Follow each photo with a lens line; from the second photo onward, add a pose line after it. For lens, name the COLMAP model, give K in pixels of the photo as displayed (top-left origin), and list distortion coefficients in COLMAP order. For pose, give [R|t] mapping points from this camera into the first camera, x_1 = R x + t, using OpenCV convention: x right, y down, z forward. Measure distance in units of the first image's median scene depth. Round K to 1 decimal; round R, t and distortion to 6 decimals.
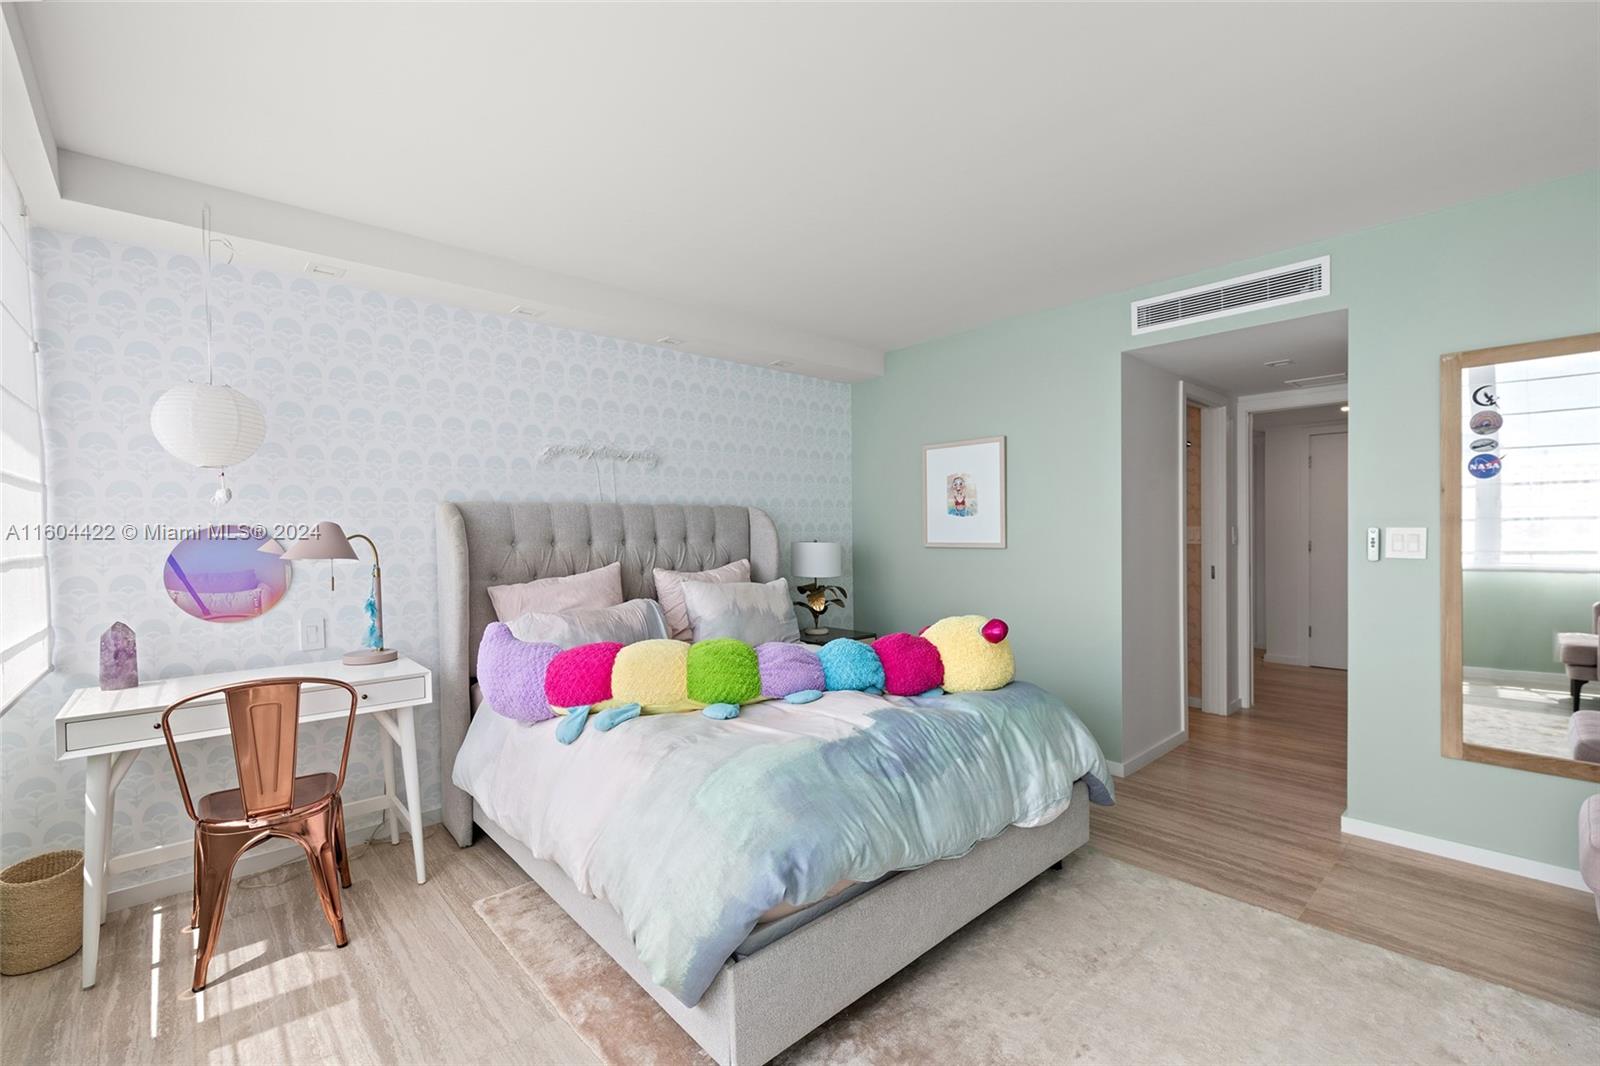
lens RADIAL K [[689.8, 0, 804.0], [0, 689.8, 512.1], [0, 0, 1]] dist [0.000773, -0.000067]
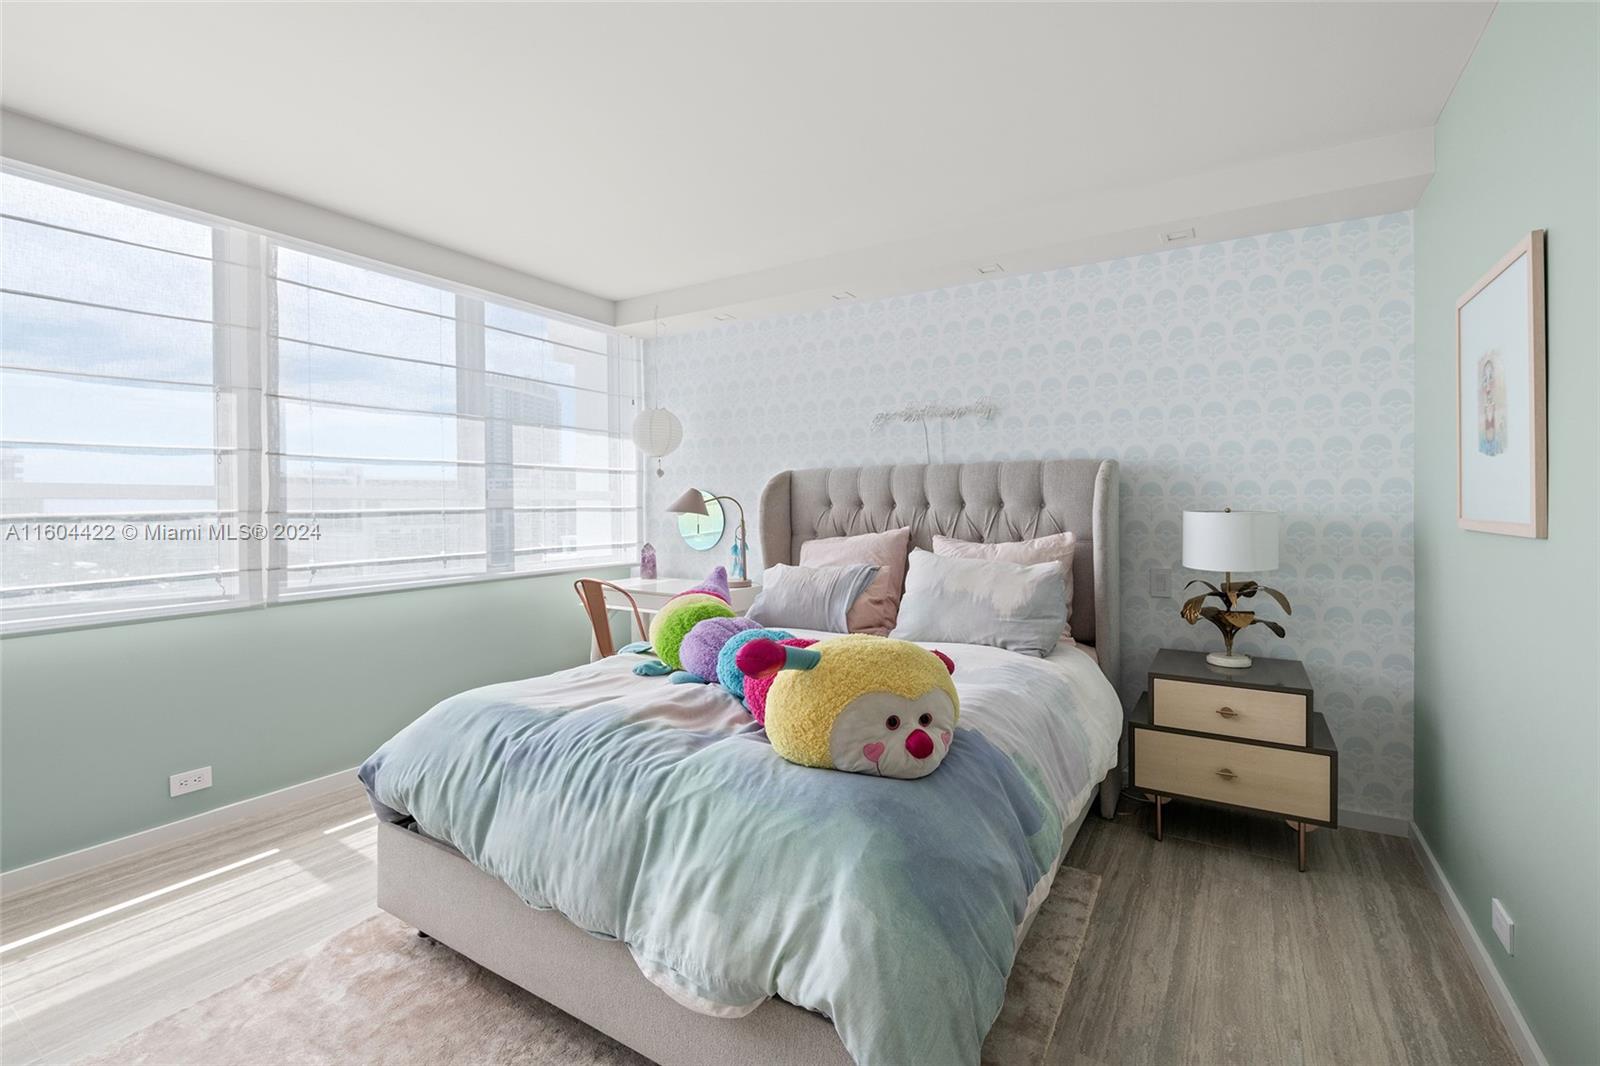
lens RADIAL K [[689.8, 0, 804.0], [0, 689.8, 512.1], [0, 0, 1]] dist [0.000773, -0.000067]
pose [[0.283223, 0.026523, -0.958687, 0.563950], [0.030629, 0.998857, 0.036683, 0.011304], [0.958565, -0.039753, 0.282087, 0.540154]]
